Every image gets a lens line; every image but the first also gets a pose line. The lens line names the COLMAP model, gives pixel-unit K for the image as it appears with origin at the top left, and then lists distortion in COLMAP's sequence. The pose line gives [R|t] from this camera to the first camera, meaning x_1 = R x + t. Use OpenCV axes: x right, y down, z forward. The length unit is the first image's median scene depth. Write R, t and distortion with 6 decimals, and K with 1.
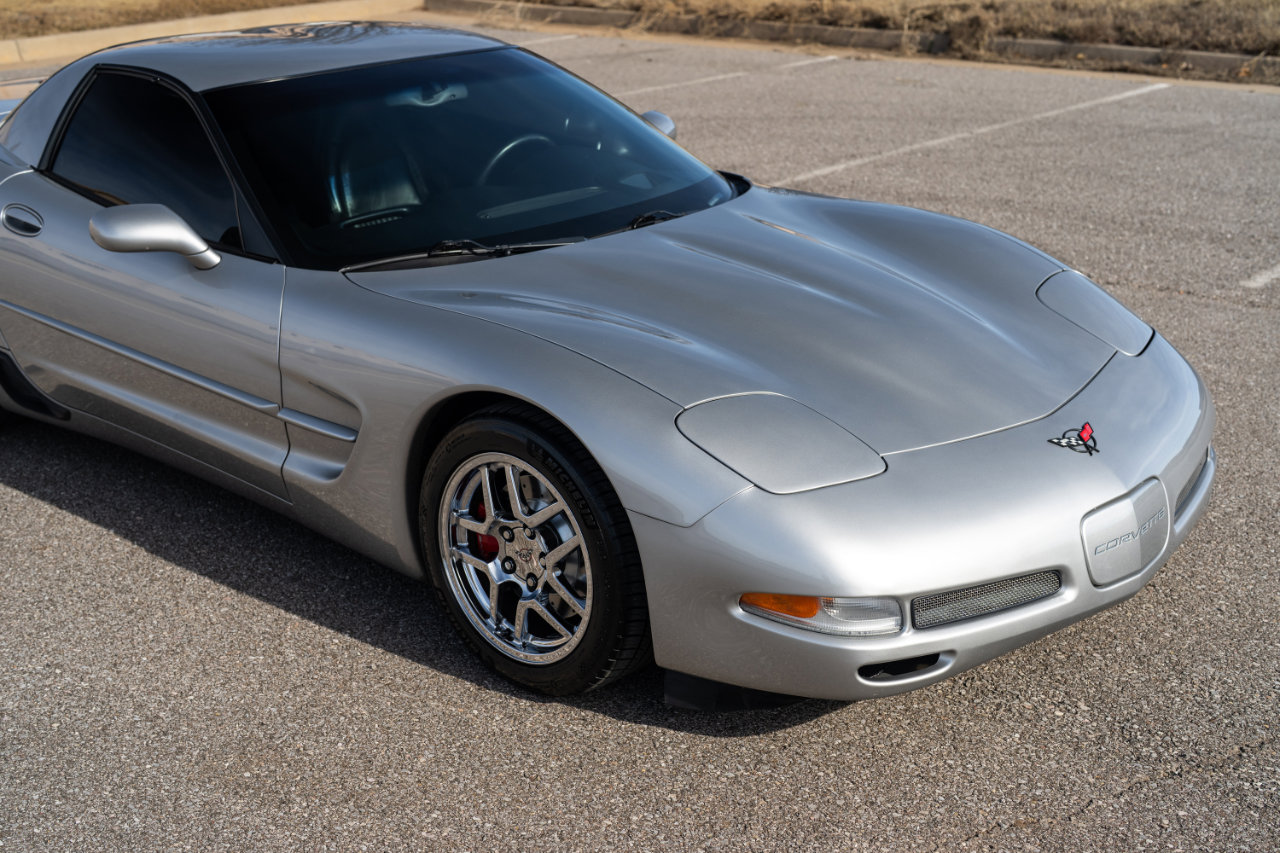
lens RADIAL K [[1761.2, 0, 646.2], [0, 1761.2, 441.2], [0, 0, 1]] dist [-0.007821, 0.097332]
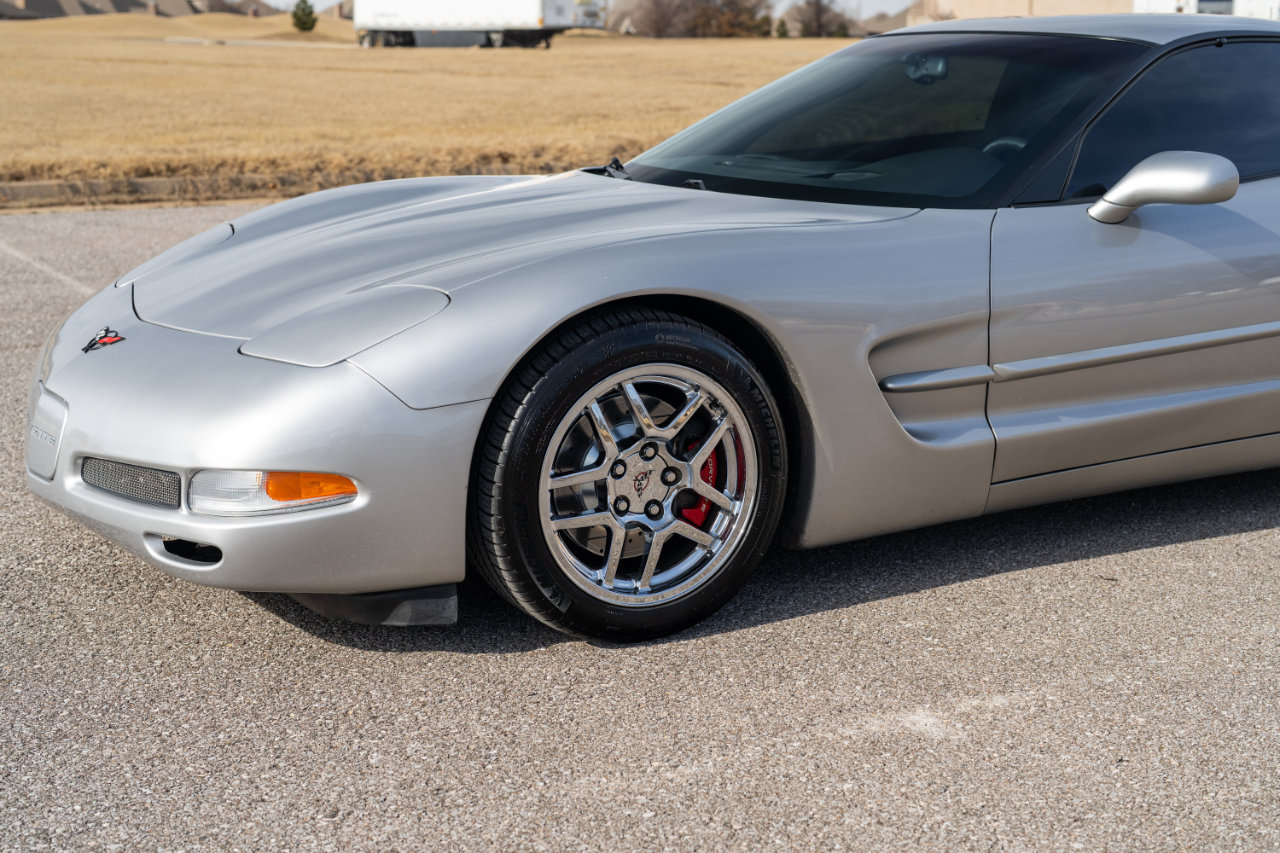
lens RADIAL K [[1836.2, 0, 647.9], [0, 1836.2, 423.6], [0, 0, 1]] dist [-0.017221, 0.115236]
pose [[-0.347769, 0.197855, -0.916466, 0.971610], [-0.304994, 0.900443, 0.310131, -0.328802], [0.886587, 0.387370, -0.252802, 1.385961]]
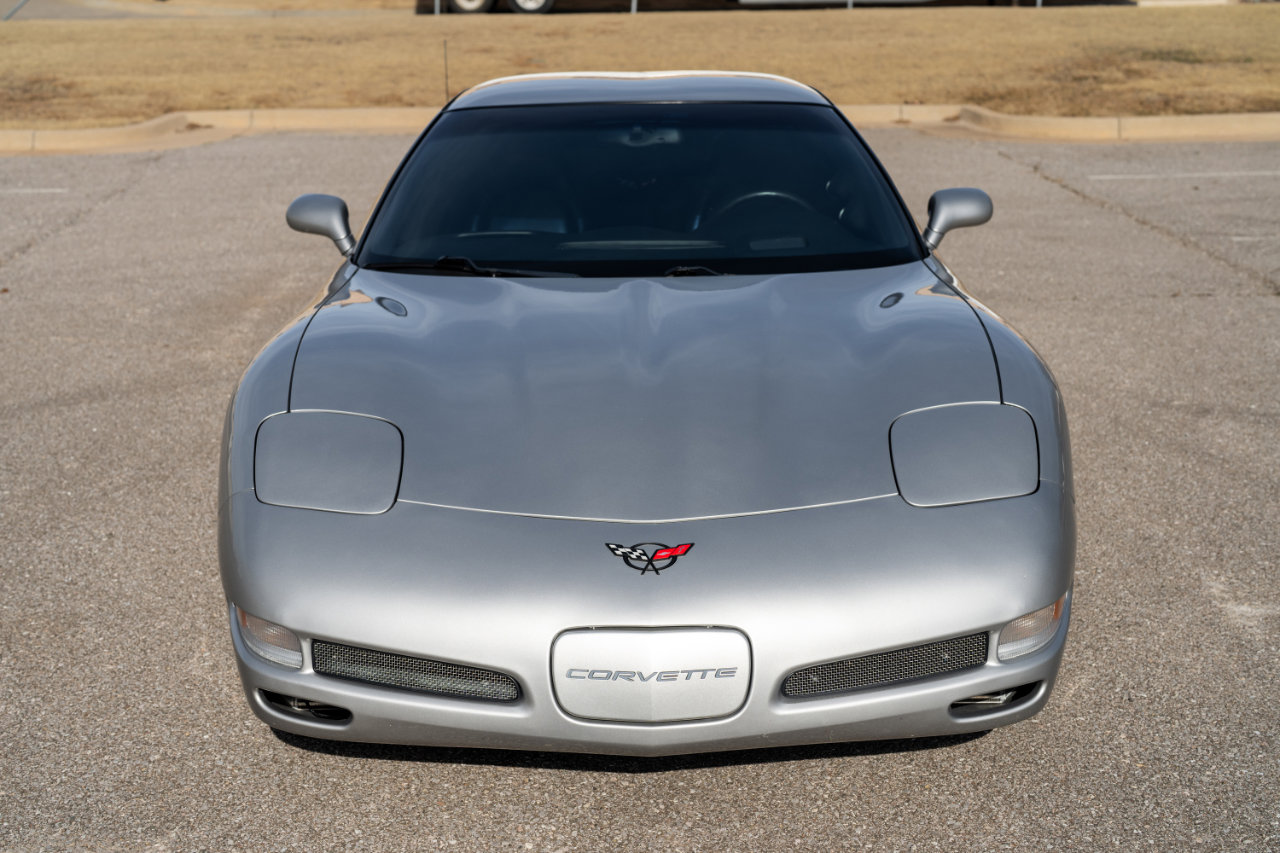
lens RADIAL K [[1761.2, 0, 646.2], [0, 1761.2, 441.2], [0, 0, 1]] dist [-0.007821, 0.097332]
pose [[0.679419, 0.204385, -0.704711, 0.751765], [-0.242451, 0.969011, 0.047290, -0.084933], [0.692537, 0.138728, 0.707917, 0.346537]]
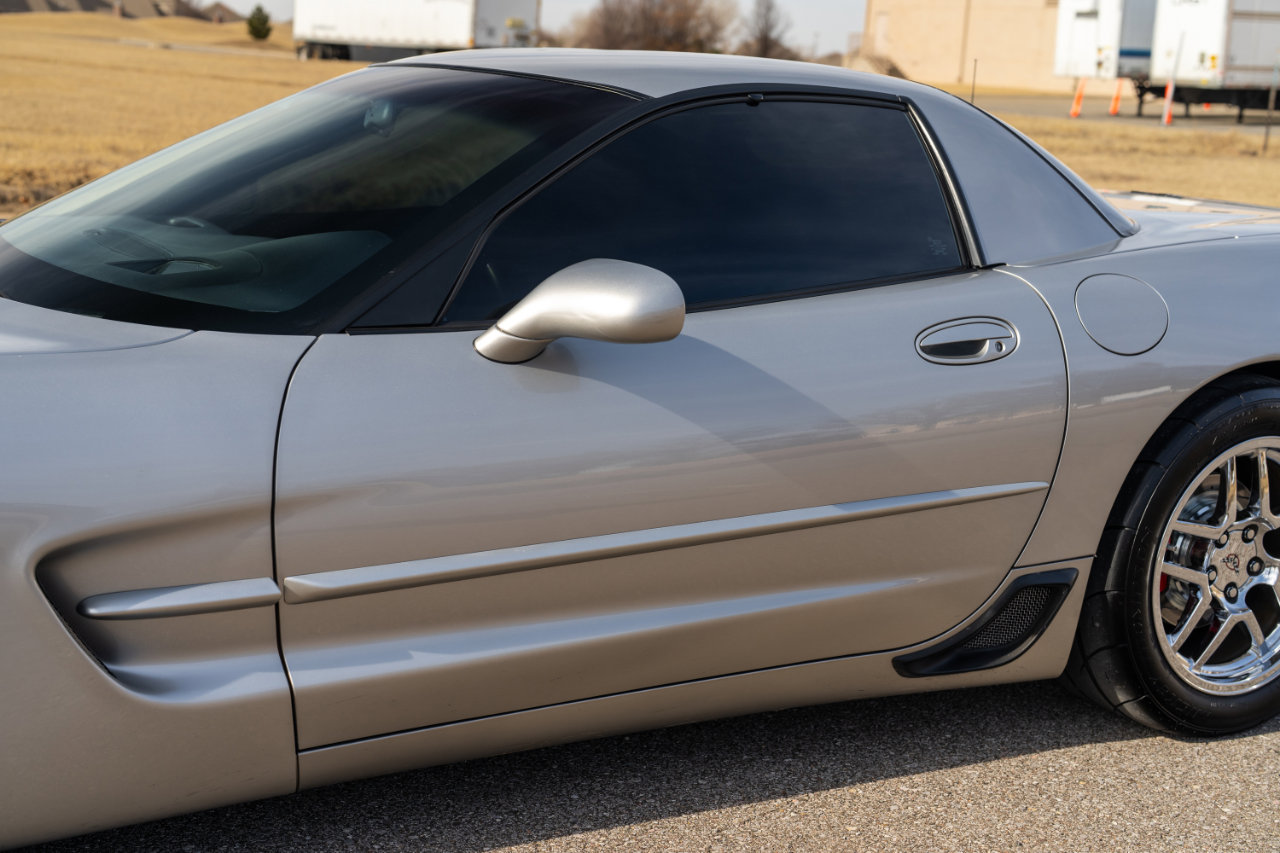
lens RADIAL K [[1761.2, 0, 646.2], [0, 1761.2, 441.2], [0, 0, 1]] dist [-0.007821, 0.097332]
pose [[-0.332917, 0.184124, -0.924805, 0.549887], [-0.355967, 0.883644, 0.304072, -0.377428], [0.873186, 0.430431, -0.228638, 1.508515]]
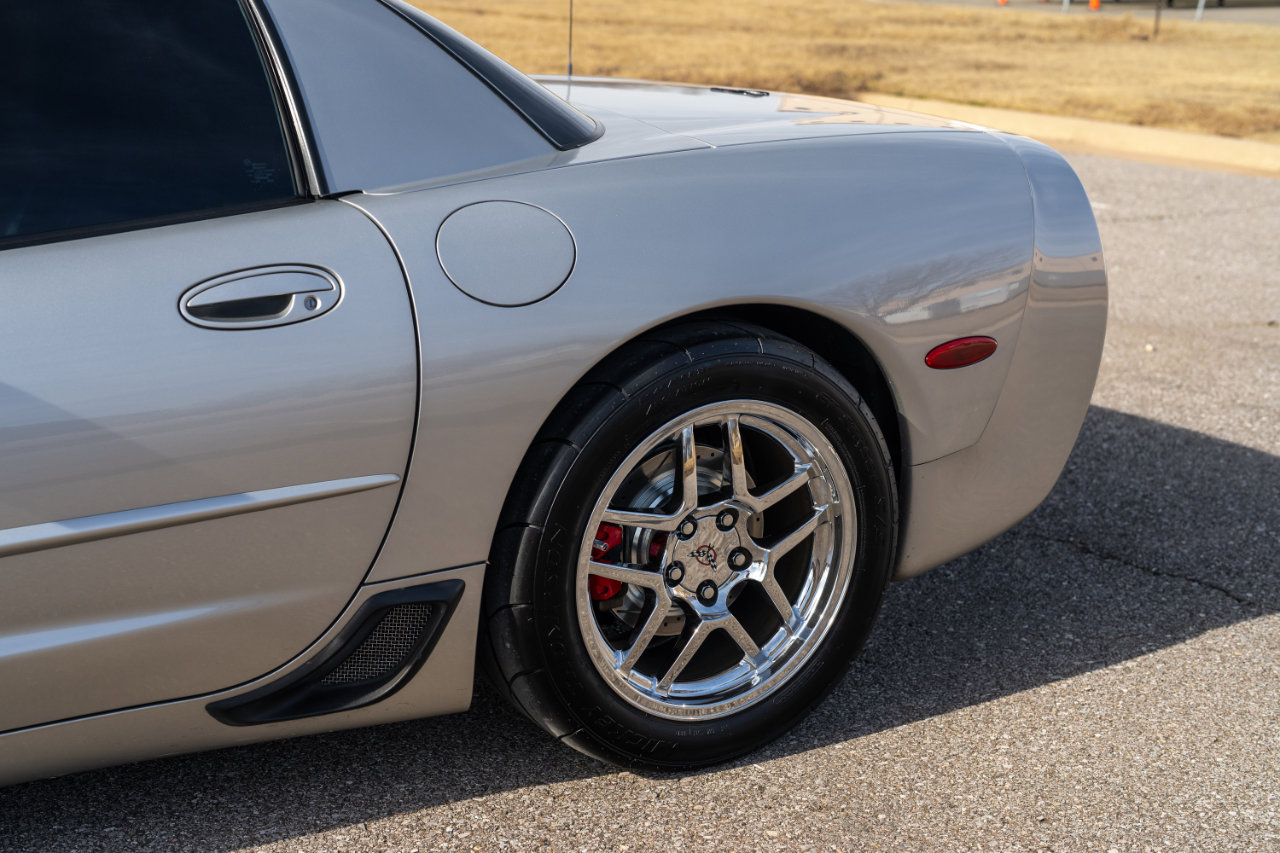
lens RADIAL K [[1761.2, 0, 646.2], [0, 1761.2, 441.2], [0, 0, 1]] dist [-0.007821, 0.097332]
pose [[-0.308834, 0.244309, -0.919203, 0.321912], [-0.339884, 0.874284, 0.346564, -0.430974], [0.888313, 0.419453, -0.186971, 1.662236]]
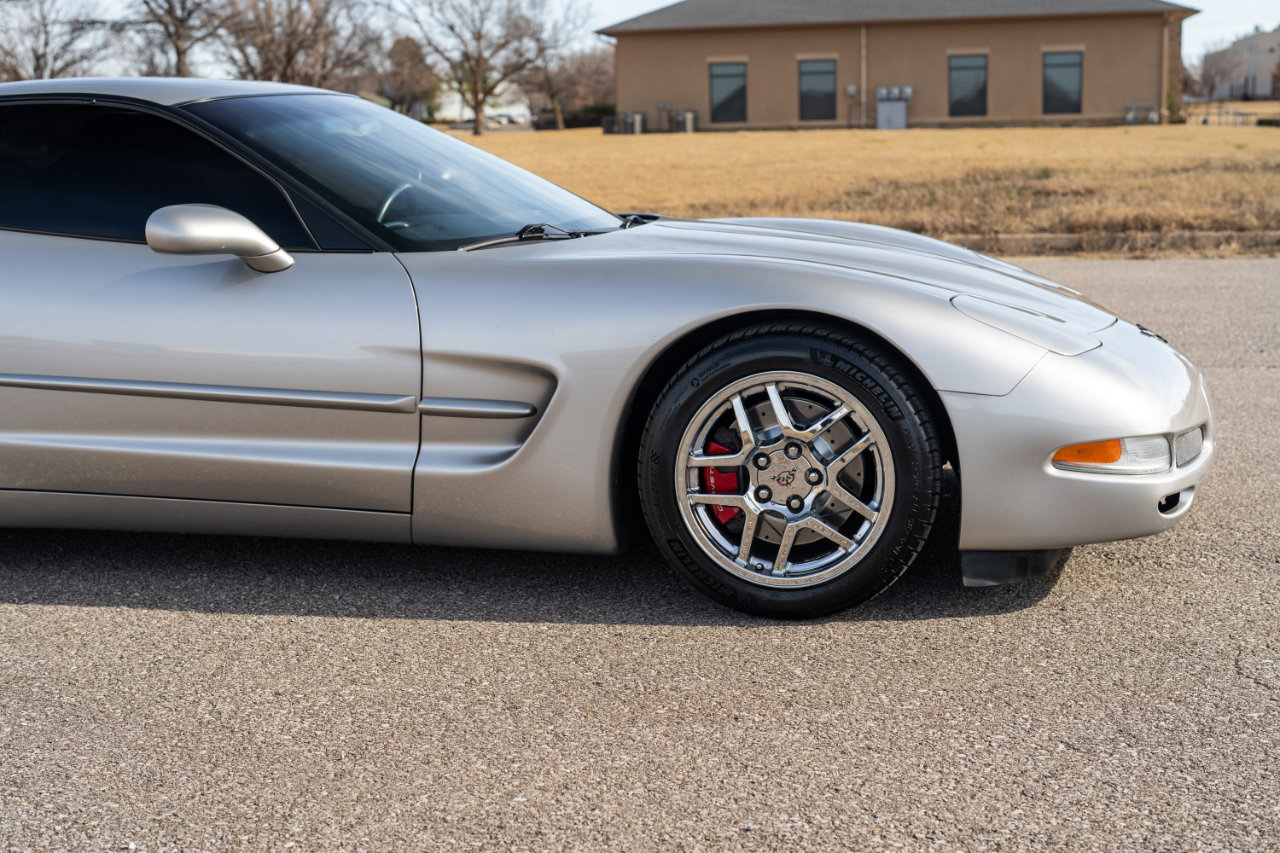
lens RADIAL K [[1765.3, 0, 640.0], [0, 1765.3, 426.5], [0, 0, 1]] dist [-0.014750, 0.099005]
pose [[0.854265, -0.089926, 0.512000, -0.581723], [0.178841, 0.975642, -0.127035, 0.133108], [-0.488105, 0.200088, 0.849540, 0.162068]]
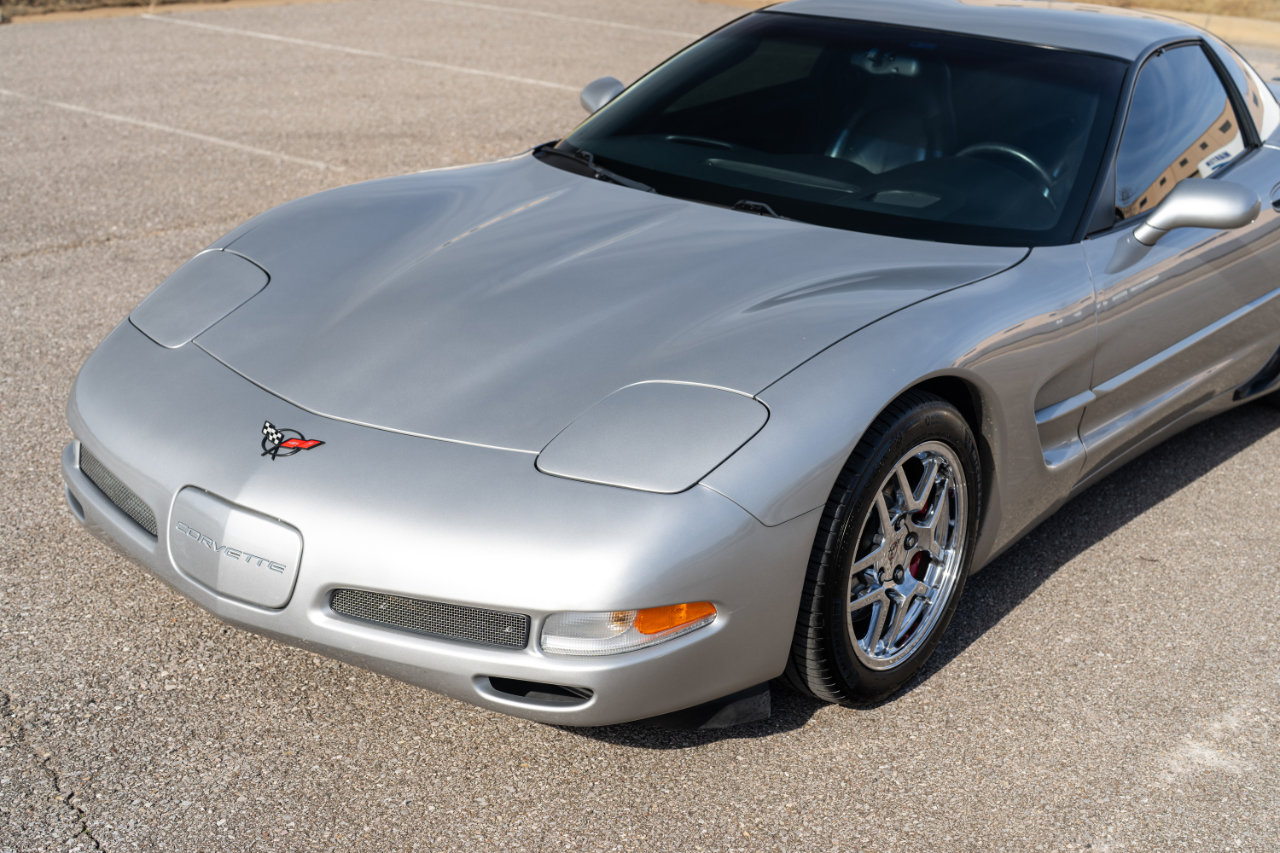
lens RADIAL K [[1836.2, 0, 647.9], [0, 1836.2, 423.6], [0, 0, 1]] dist [-0.017221, 0.115236]
pose [[0.061739, 0.333992, -0.940552, 1.006553], [-0.371934, 0.882175, 0.288848, -0.307695], [0.926204, 0.331990, 0.178687, 0.900435]]
